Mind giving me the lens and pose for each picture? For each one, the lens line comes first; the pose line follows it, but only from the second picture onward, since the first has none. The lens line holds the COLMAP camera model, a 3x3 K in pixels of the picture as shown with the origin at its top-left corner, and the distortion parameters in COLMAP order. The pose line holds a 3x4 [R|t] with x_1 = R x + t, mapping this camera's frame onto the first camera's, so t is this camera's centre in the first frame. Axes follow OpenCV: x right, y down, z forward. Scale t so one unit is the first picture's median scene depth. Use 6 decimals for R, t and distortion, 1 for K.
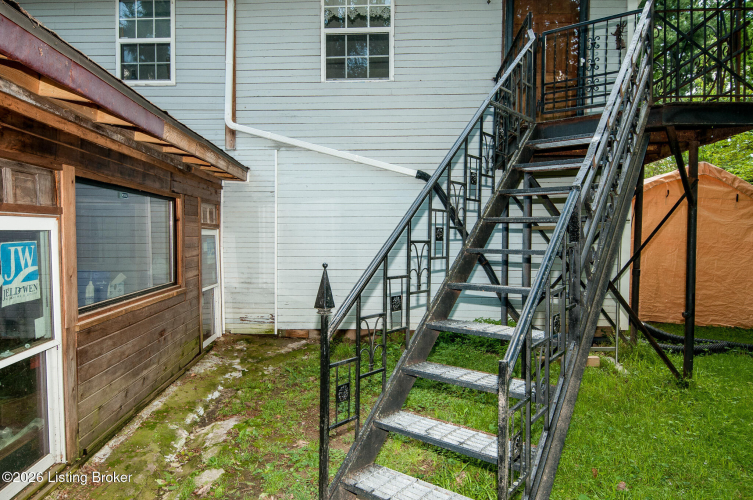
lens RADIAL K [[488.8, 0, 374.1], [0, 488.8, 252.1], [0, 0, 1]] dist [-0.000773, -0.004043]
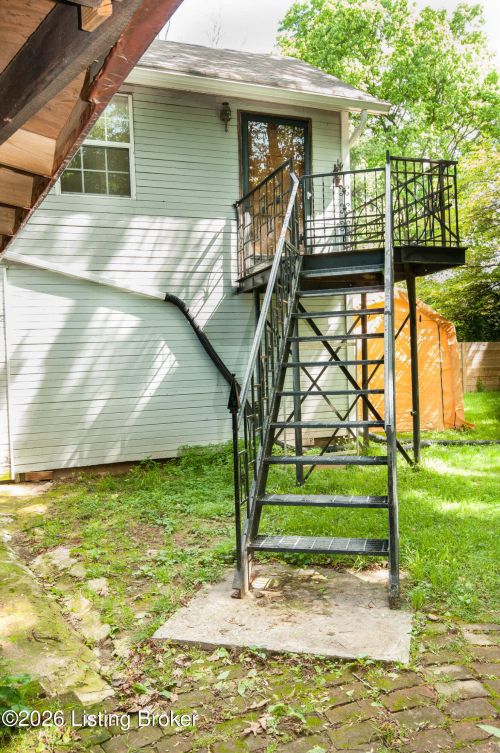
lens RADIAL K [[610.2, 0, 250.1], [0, 610.2, 378.1], [0, 0, 1]] dist [-0.011032, -0.013570]
pose [[0.912409, -0.049037, 0.406332, -0.408263], [0.055261, 0.998465, -0.003589, 0.024506], [-0.405532, 0.025729, 0.913719, -0.271883]]
